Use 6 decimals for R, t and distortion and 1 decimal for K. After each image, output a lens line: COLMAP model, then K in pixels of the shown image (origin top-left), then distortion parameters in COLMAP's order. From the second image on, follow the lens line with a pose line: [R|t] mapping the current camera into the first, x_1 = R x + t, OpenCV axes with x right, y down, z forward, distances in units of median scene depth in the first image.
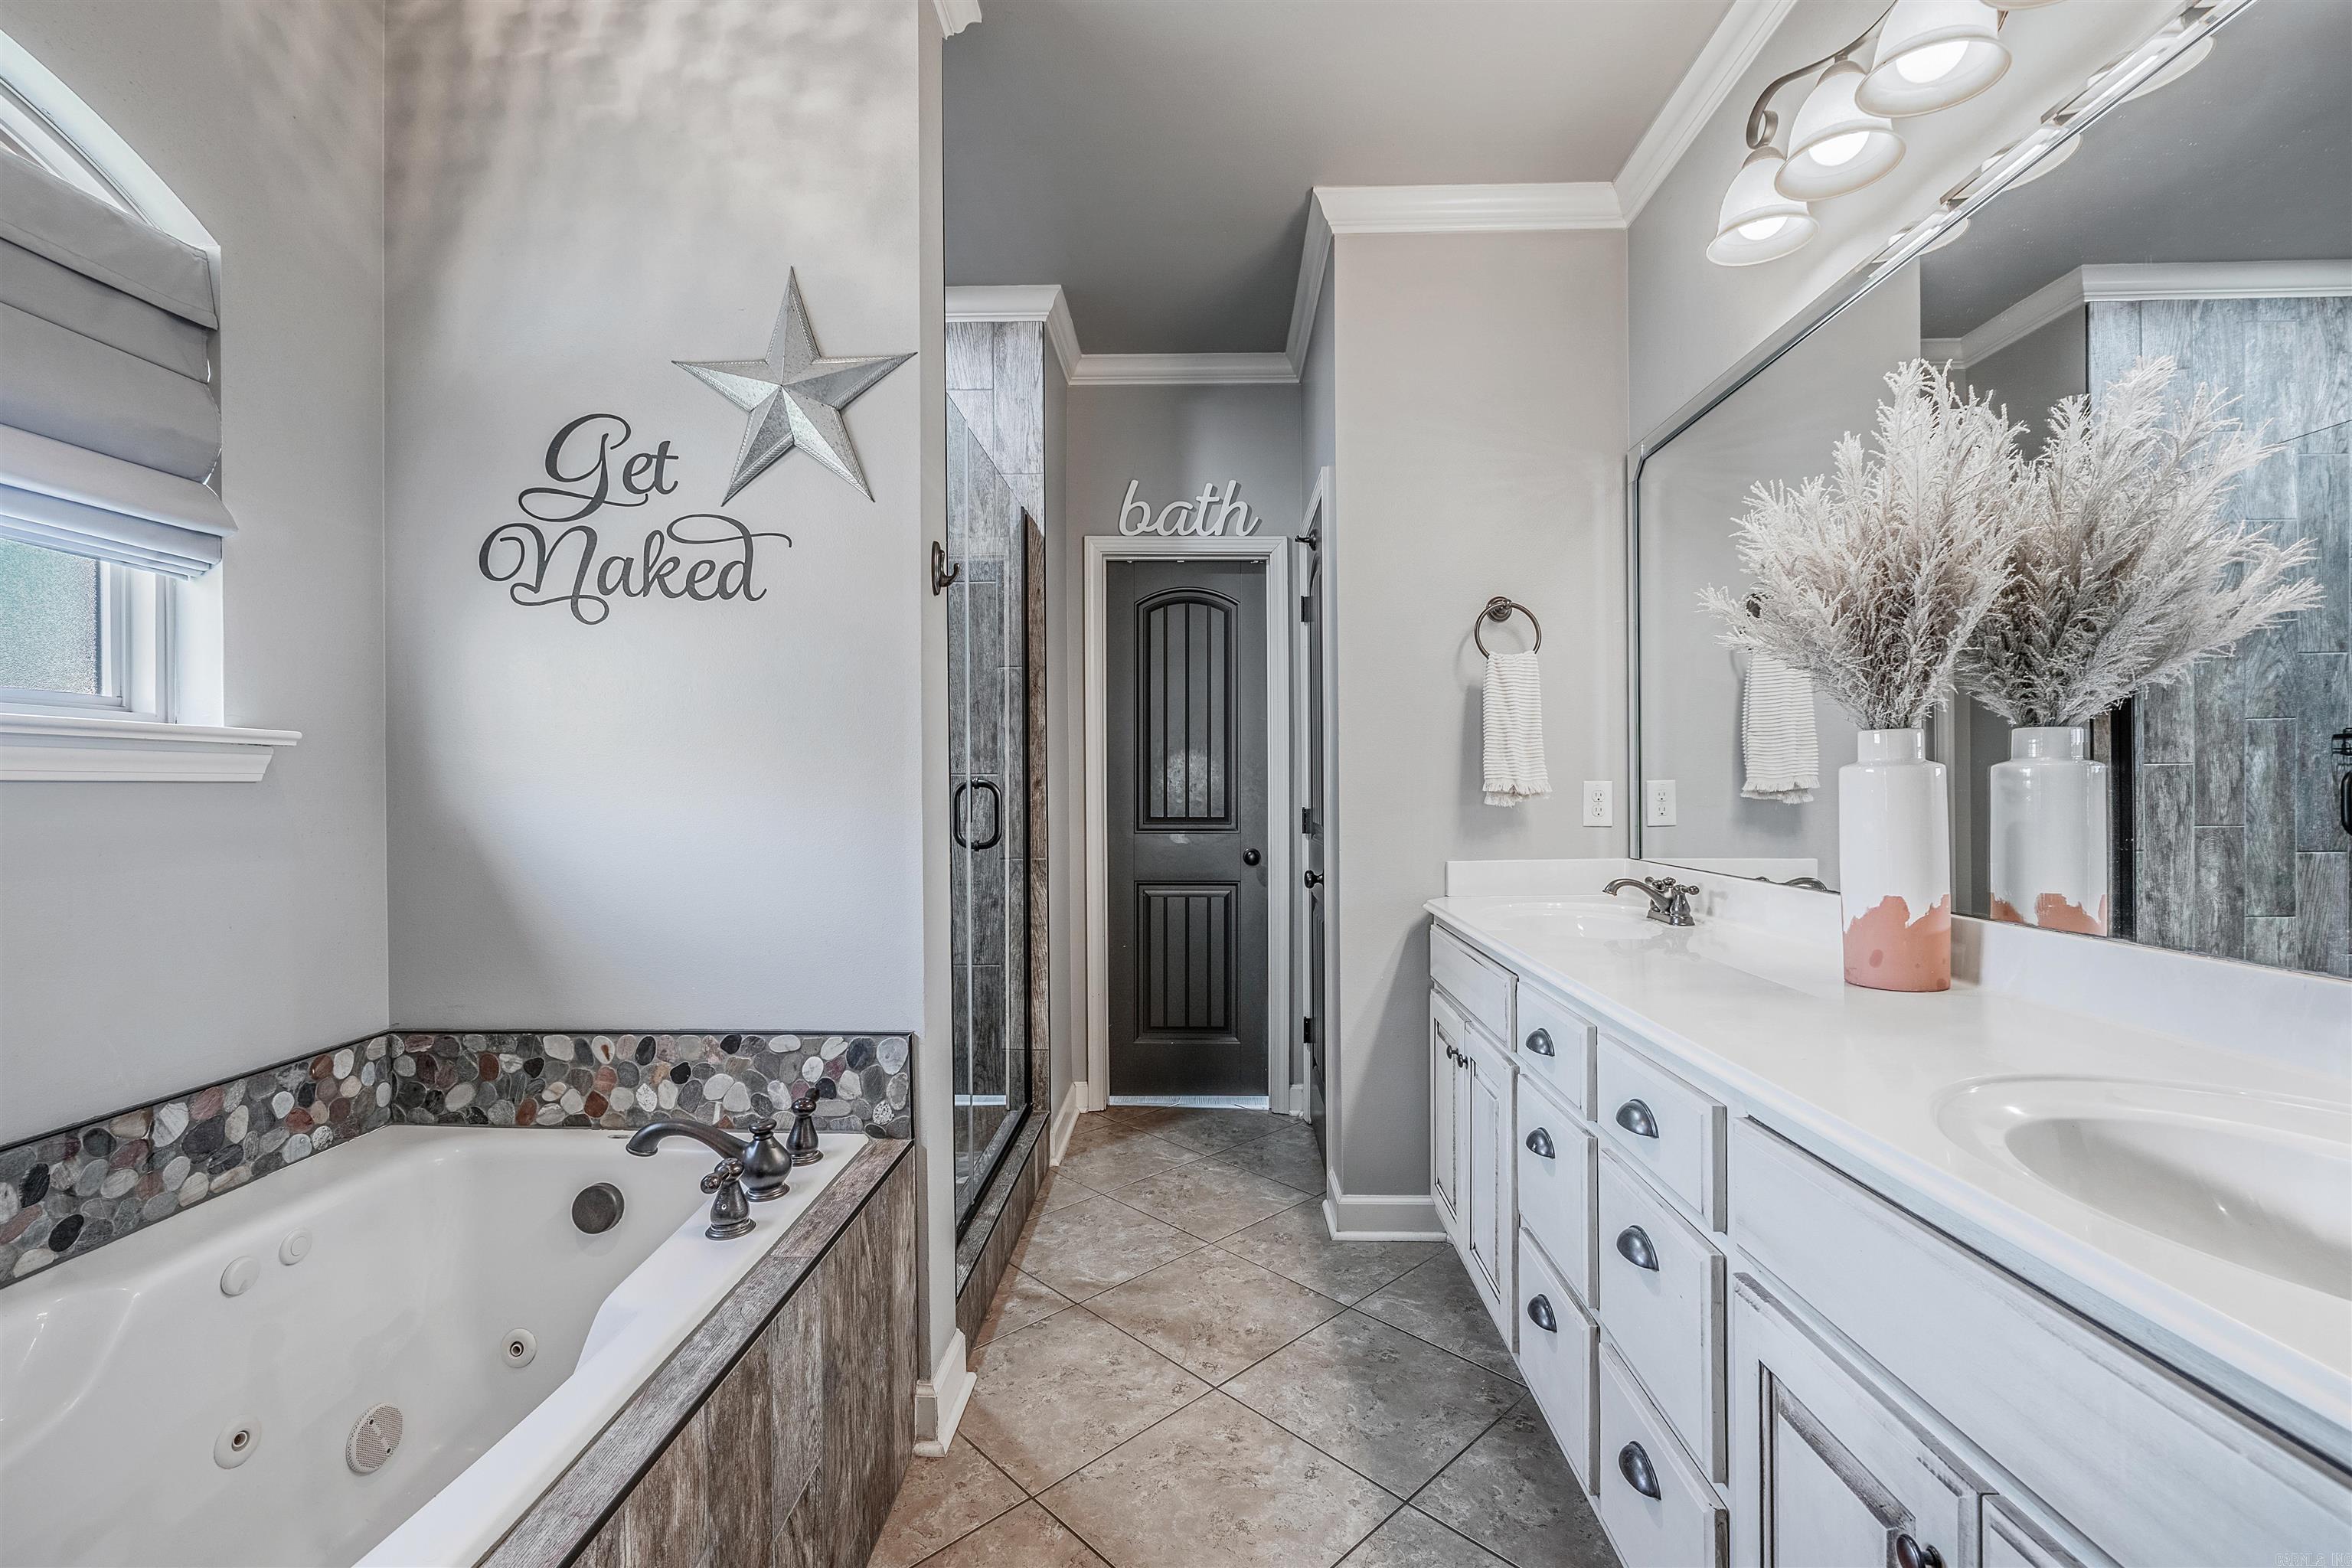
lens RADIAL K [[1025.8, 0, 1185.5], [0, 1025.8, 790.4], [0, 0, 1]] dist [-0.003177, -0.000020]
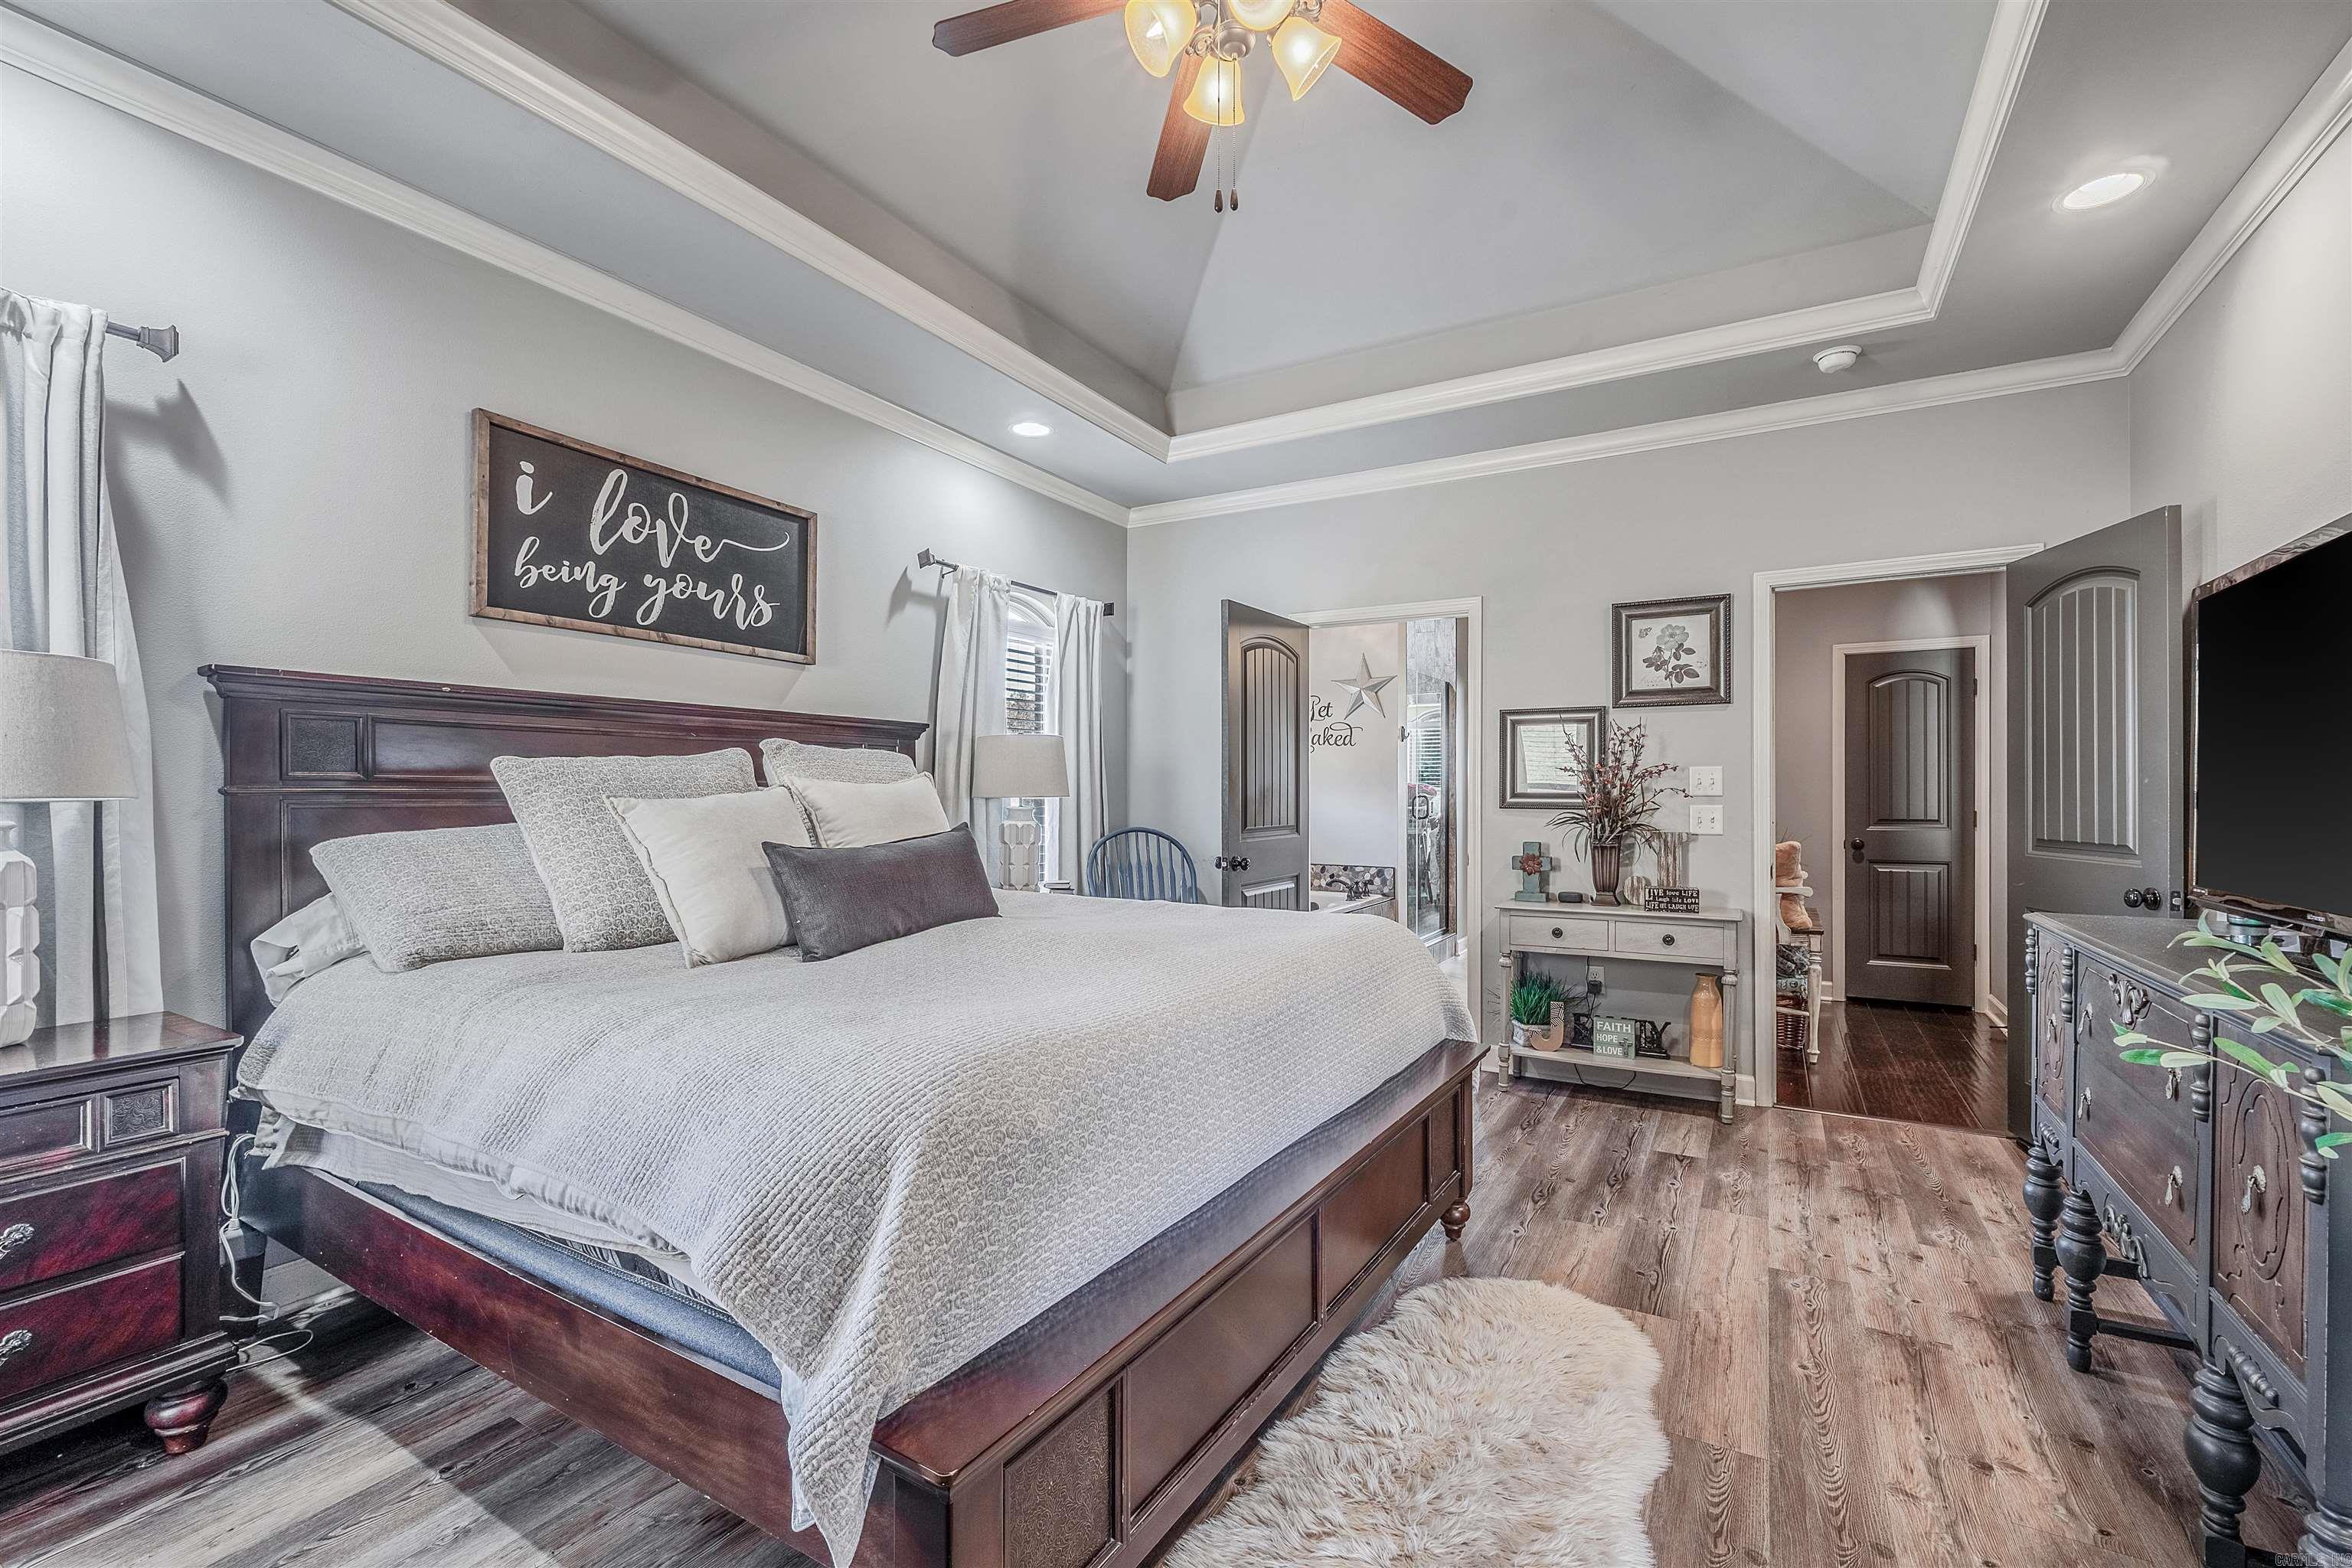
lens RADIAL K [[1025.8, 0, 1175.2], [0, 1025.8, 789.5], [0, 0, 1]] dist [-0.003177, -0.000020]
pose [[0.880611, 0.008618, -0.473761, 0.744585], [-0.009527, 0.999954, 0.000482, -0.028822], [0.473743, 0.004089, 0.880654, -2.487020]]
